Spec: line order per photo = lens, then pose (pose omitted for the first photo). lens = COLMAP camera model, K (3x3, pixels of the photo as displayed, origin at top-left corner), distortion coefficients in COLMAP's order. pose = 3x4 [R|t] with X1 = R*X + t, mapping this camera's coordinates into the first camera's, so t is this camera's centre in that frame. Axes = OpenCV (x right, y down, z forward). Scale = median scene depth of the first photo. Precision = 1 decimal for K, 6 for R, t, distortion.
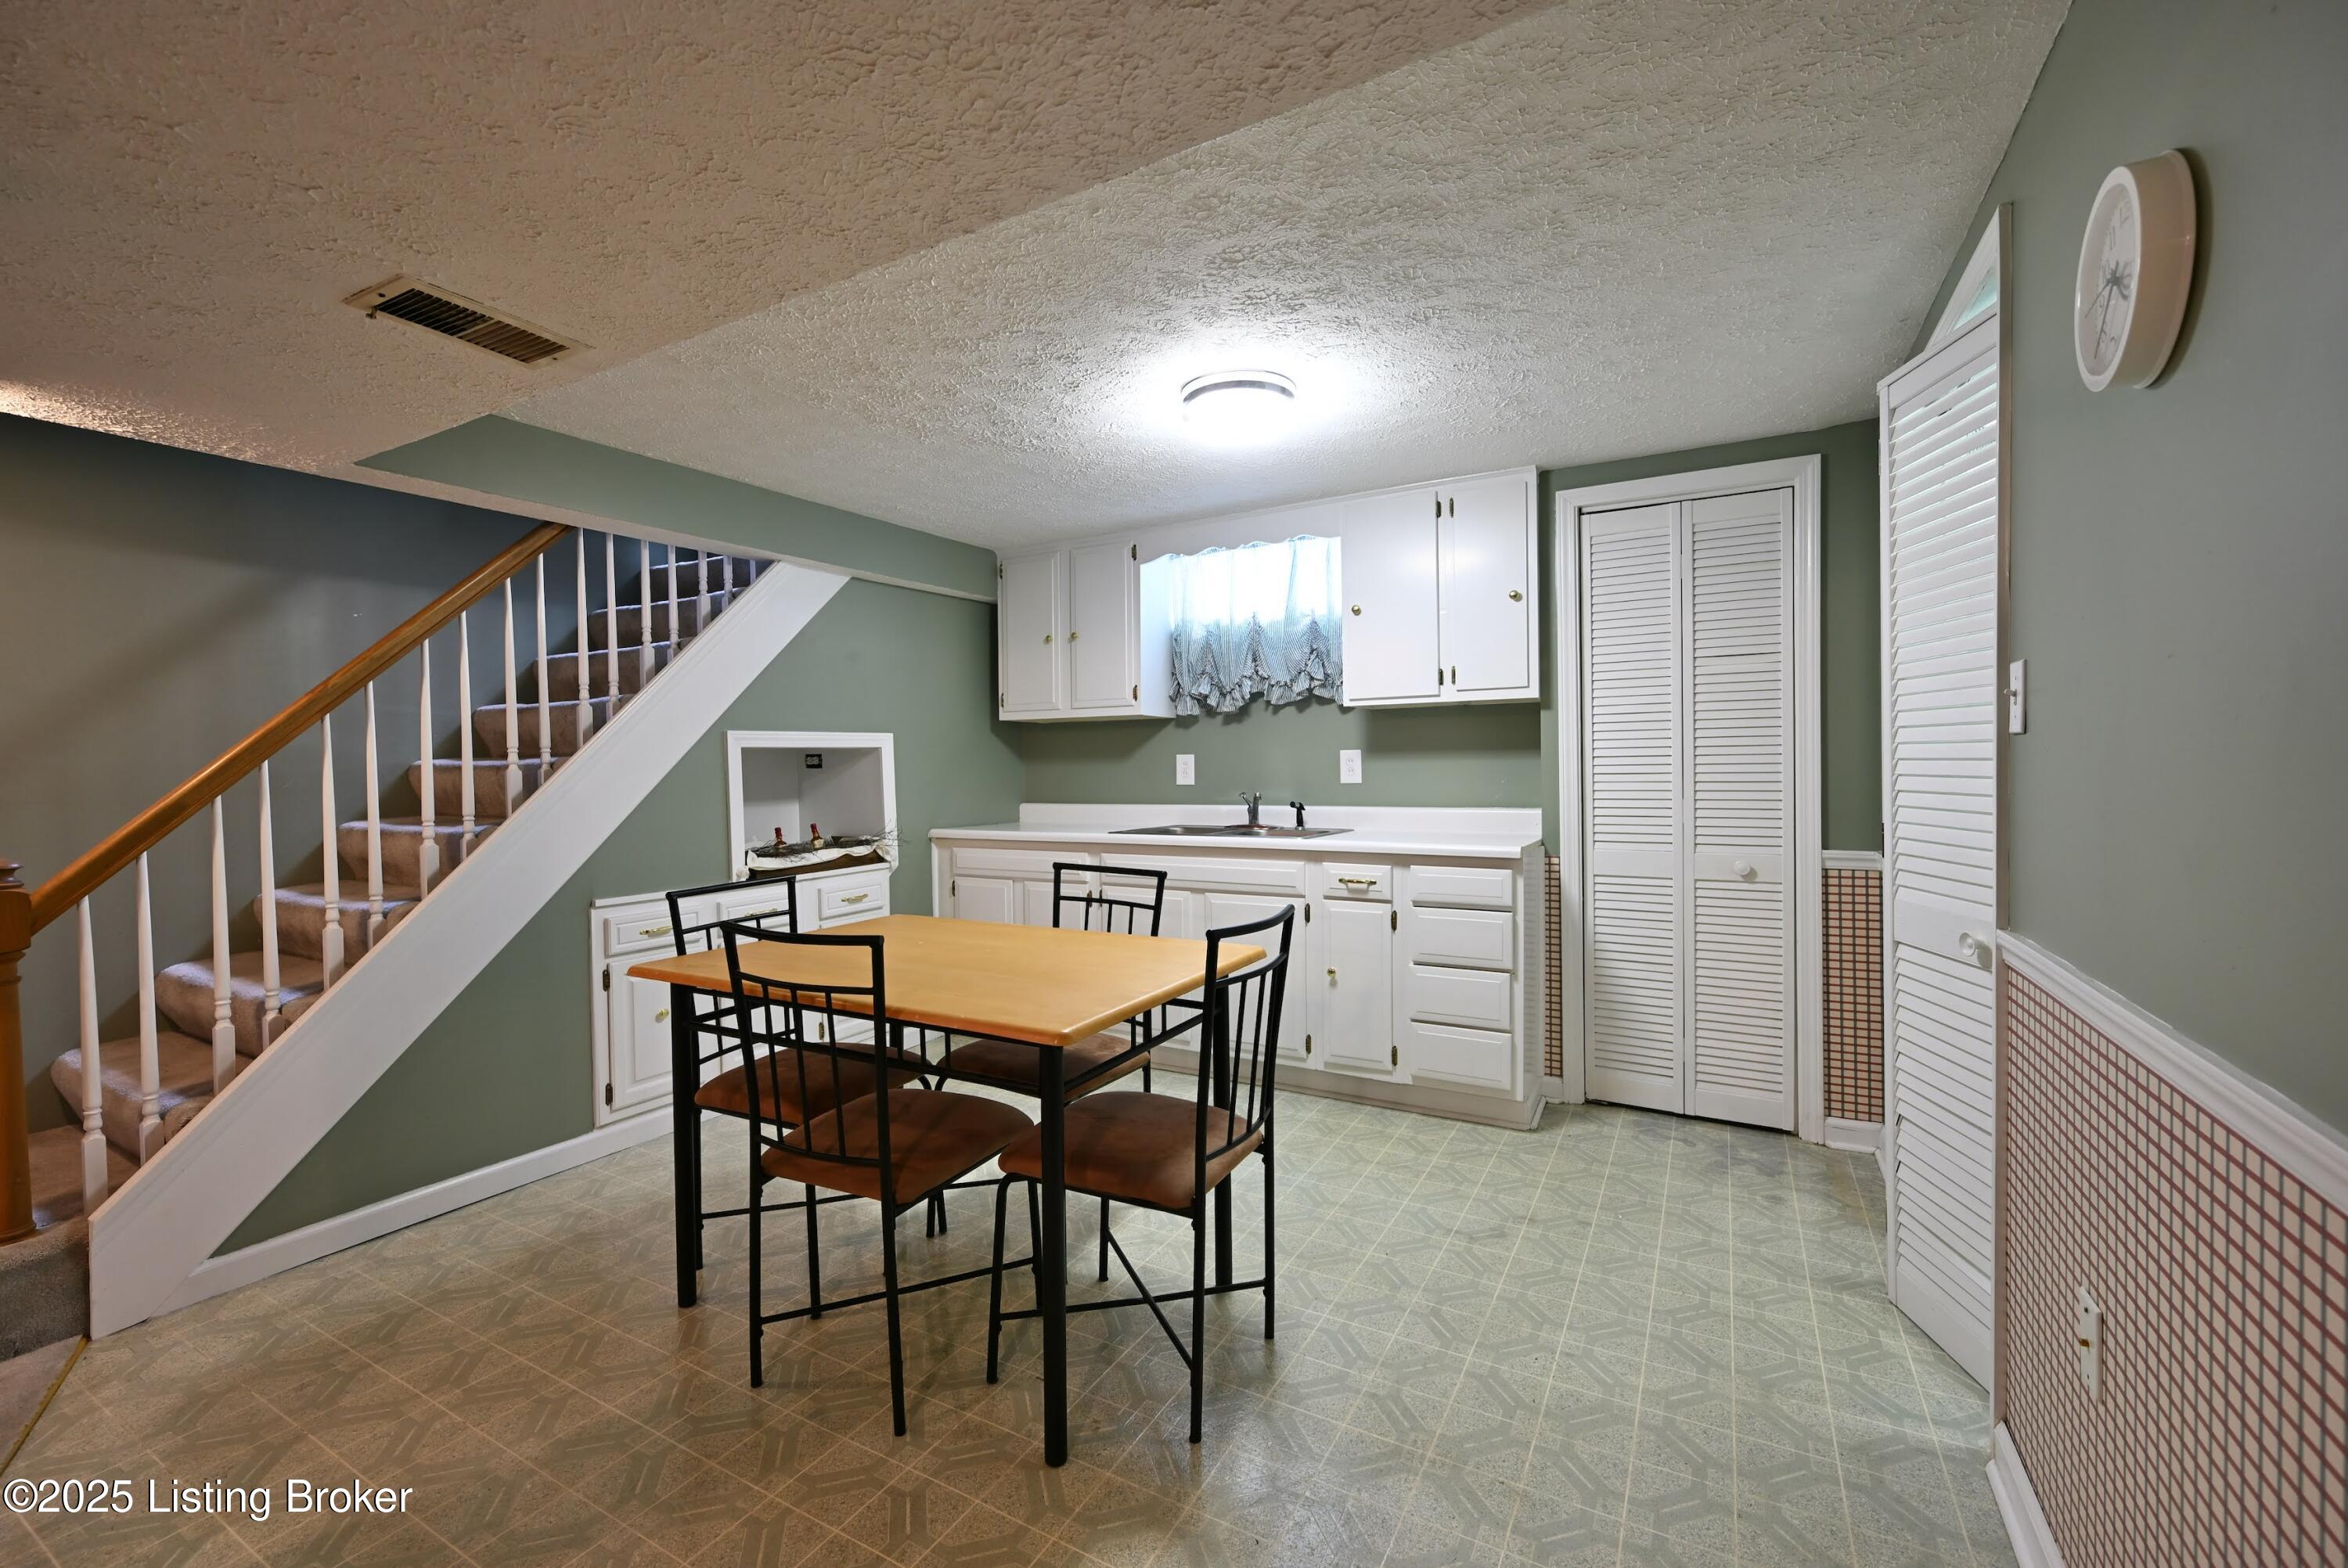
lens RADIAL K [[972.8, 0, 1165.3], [0, 972.8, 779.3], [0, 0, 1]] dist [-0.002643, 0.000856]
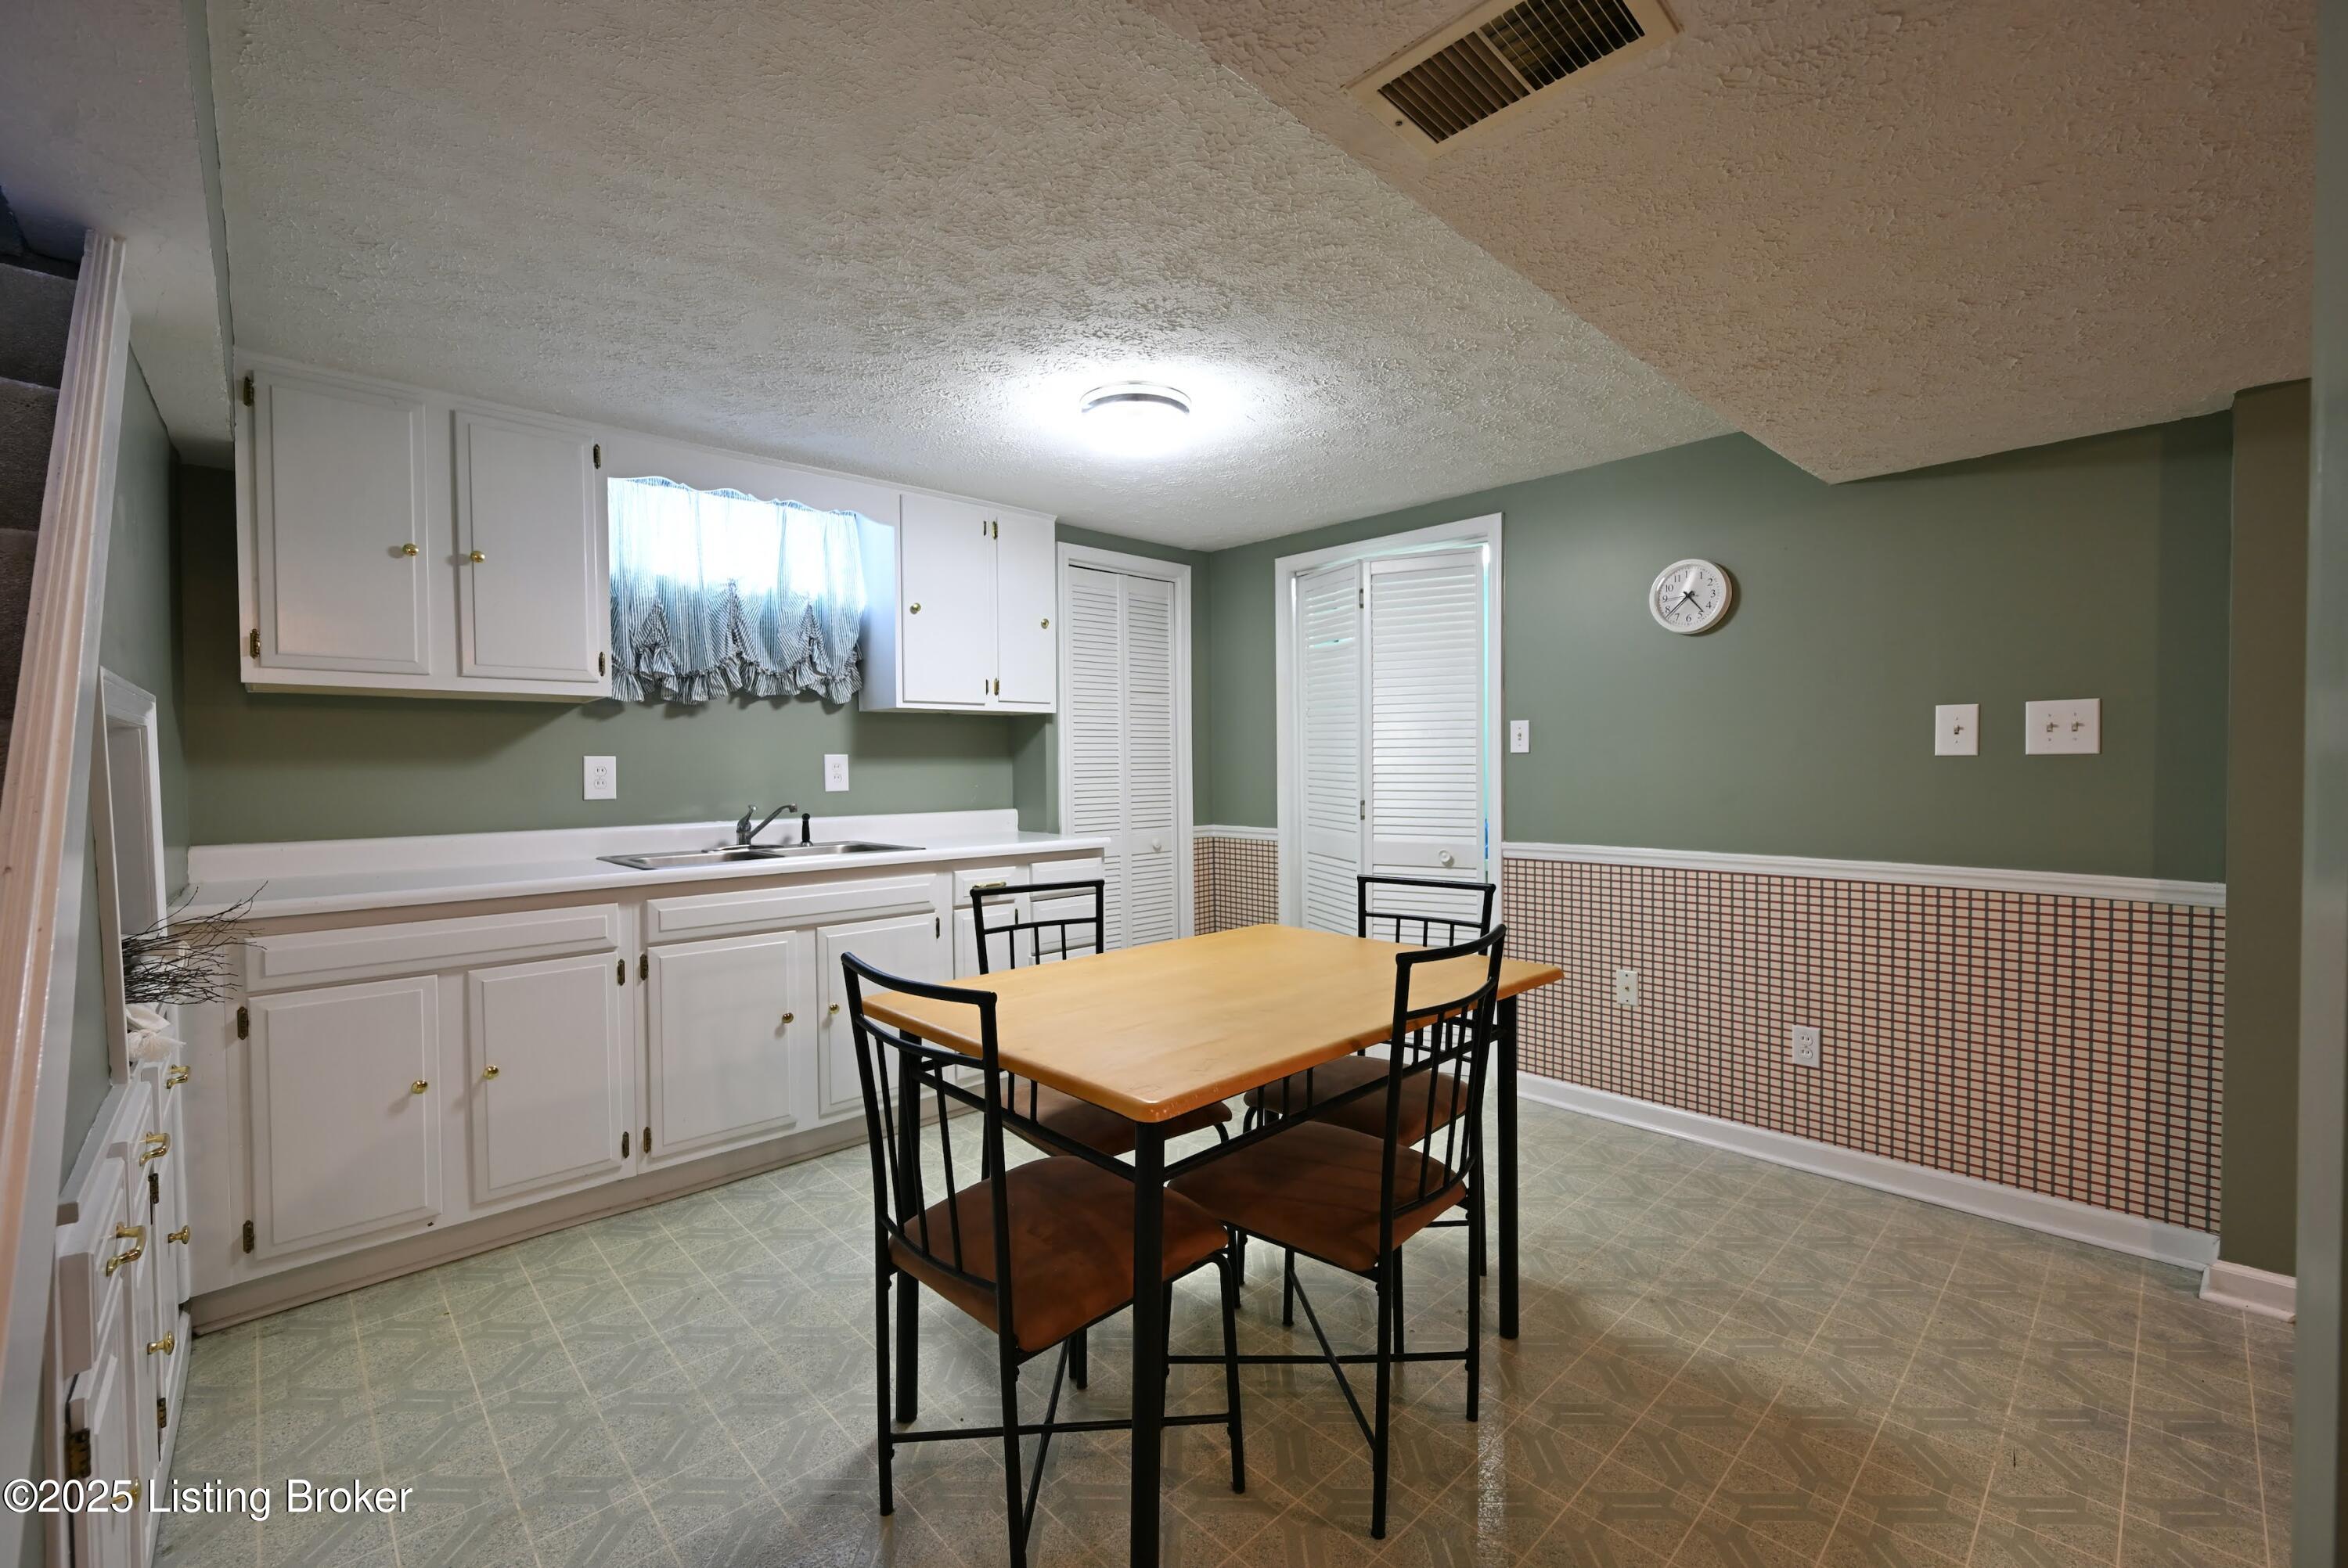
lens RADIAL K [[972.8, 0, 1183.4], [0, 972.8, 786.4], [0, 0, 1]] dist [-0.002643, 0.000856]
pose [[0.285488, -0.011357, 0.958315, -0.652198], [0.019185, 0.999797, 0.006133, 0.000291], [-0.958190, 0.016634, 0.285648, 0.483304]]
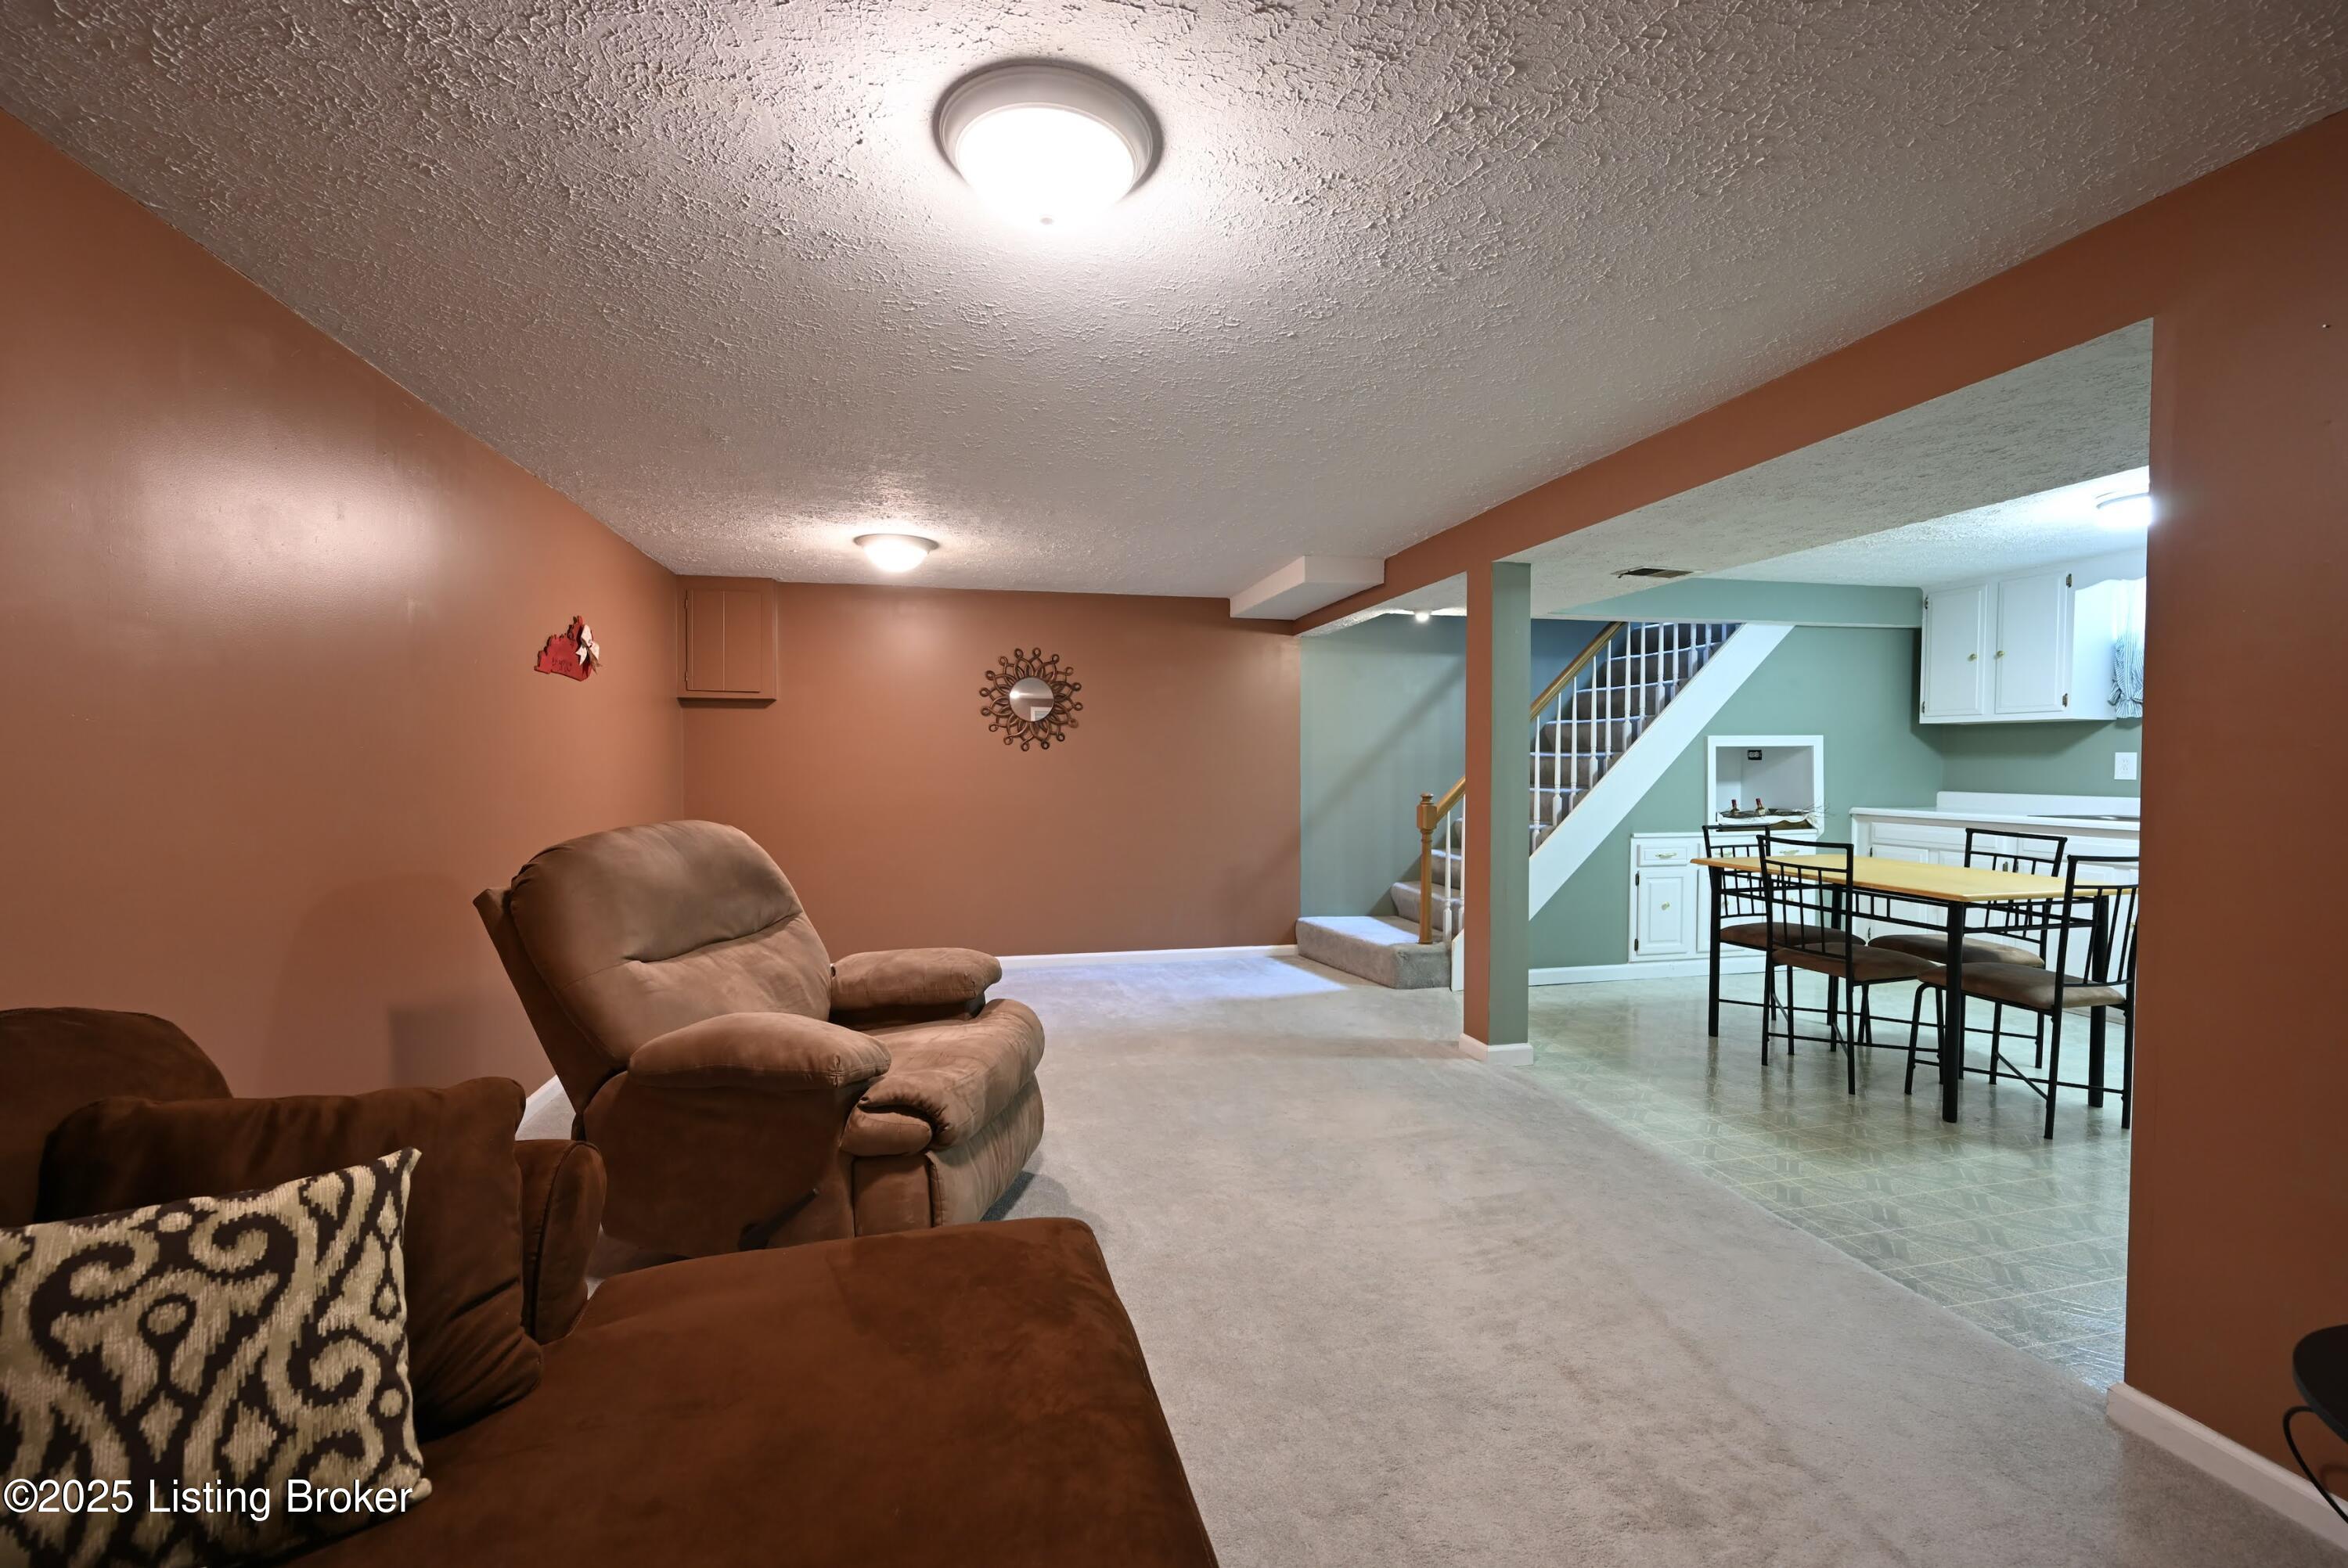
lens RADIAL K [[972.8, 0, 1170.8], [0, 972.8, 793.1], [0, 0, 1]] dist [-0.002643, 0.000856]
pose [[0.686689, 0.037024, -0.726007, 0.097007], [-0.018095, 0.999263, 0.033844, 0.004802], [0.726726, -0.010103, 0.686854, -0.690642]]
